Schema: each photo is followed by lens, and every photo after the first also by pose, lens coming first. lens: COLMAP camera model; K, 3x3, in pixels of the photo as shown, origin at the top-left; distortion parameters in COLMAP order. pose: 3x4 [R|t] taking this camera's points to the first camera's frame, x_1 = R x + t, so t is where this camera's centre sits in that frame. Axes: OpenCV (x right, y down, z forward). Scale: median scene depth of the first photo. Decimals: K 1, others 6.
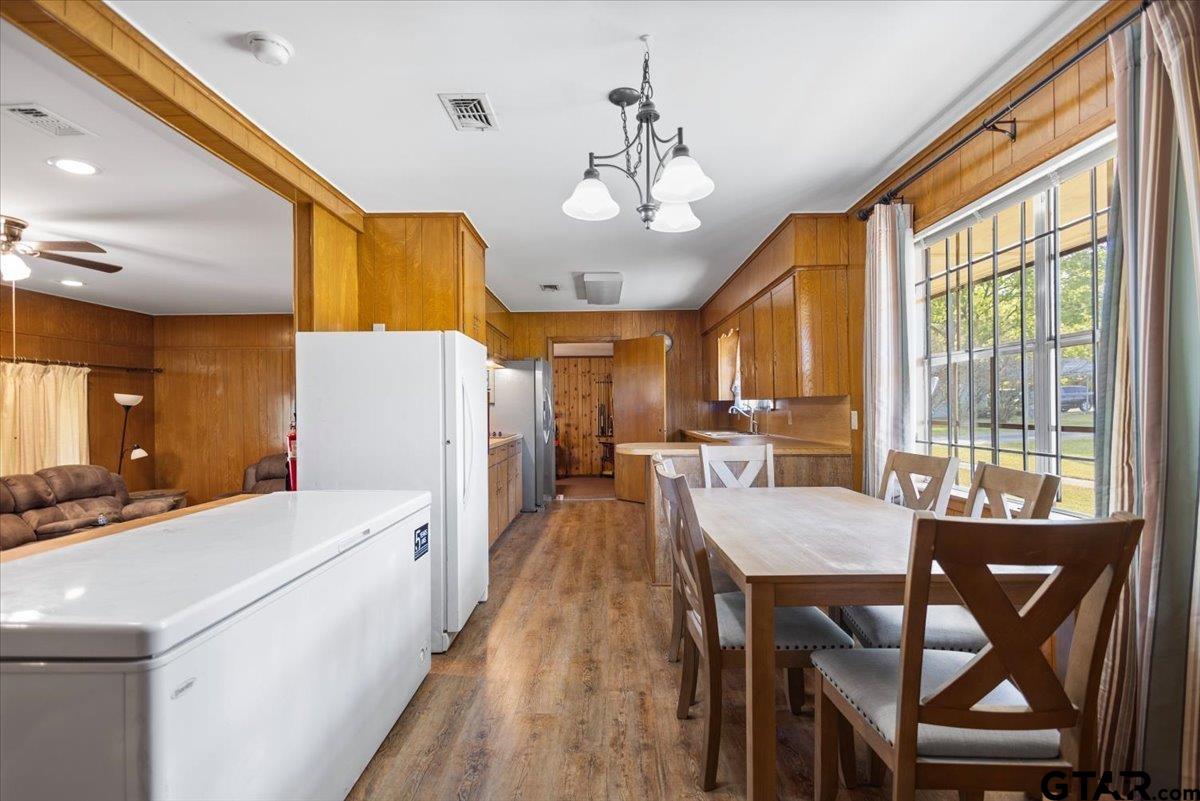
lens RADIAL K [[562.6, 0, 600.0], [0, 562.6, 400.5], [0, 0, 1]] dist [0.005745, 0.000244]
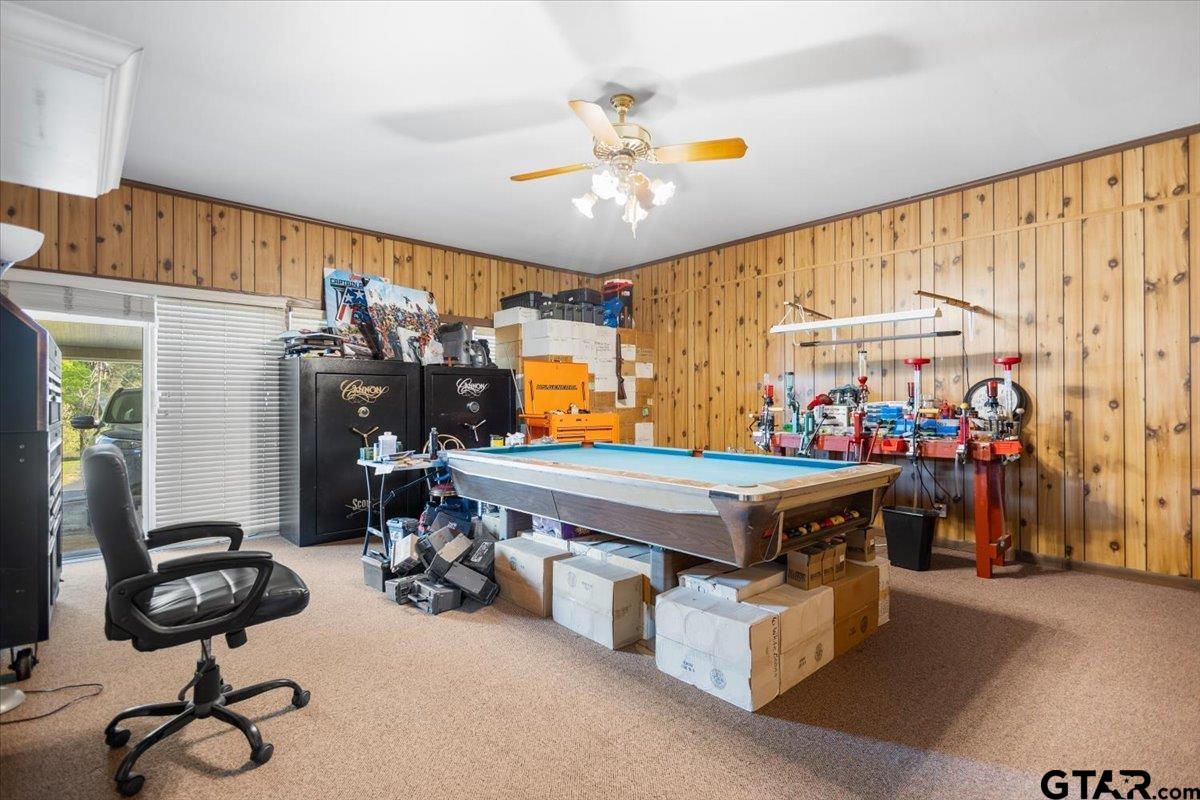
lens RADIAL K [[578.1, 0, 600.0], [0, 578.1, 400.0], [0, 0, 1]] dist [0.011039, -0.000782]
pose [[0.686413, 0.010416, -0.727138, -0.006589], [-0.000609, 0.999905, 0.013748, 0.044299], [0.727212, -0.008994, 0.686354, 0.614896]]
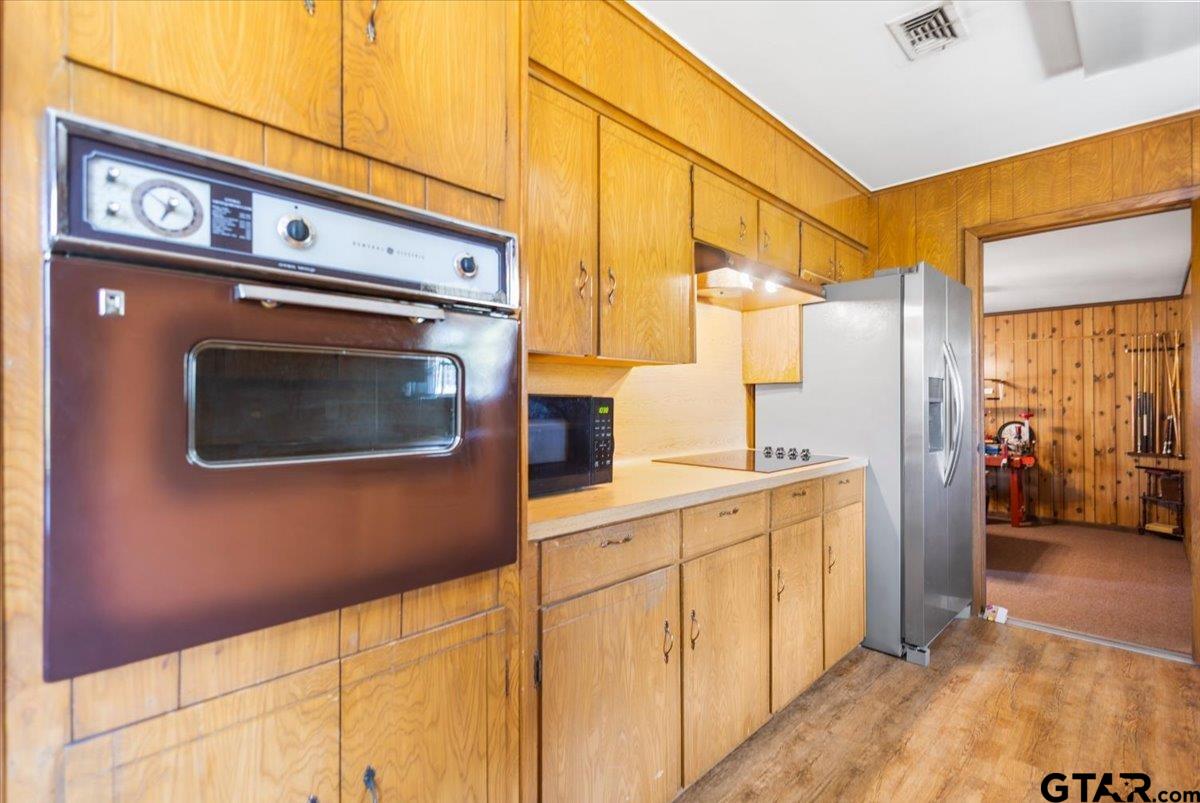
lens RADIAL K [[596.5, 0, 600.0], [0, 596.5, 401.5], [0, 0, 1]] dist [0.033304, 0.000586]
pose [[0.747667, 0.009621, -0.664005, 0.002958], [0.001082, 0.999876, 0.015707, 0.005379], [0.664073, -0.012462, 0.747564, 0.248651]]
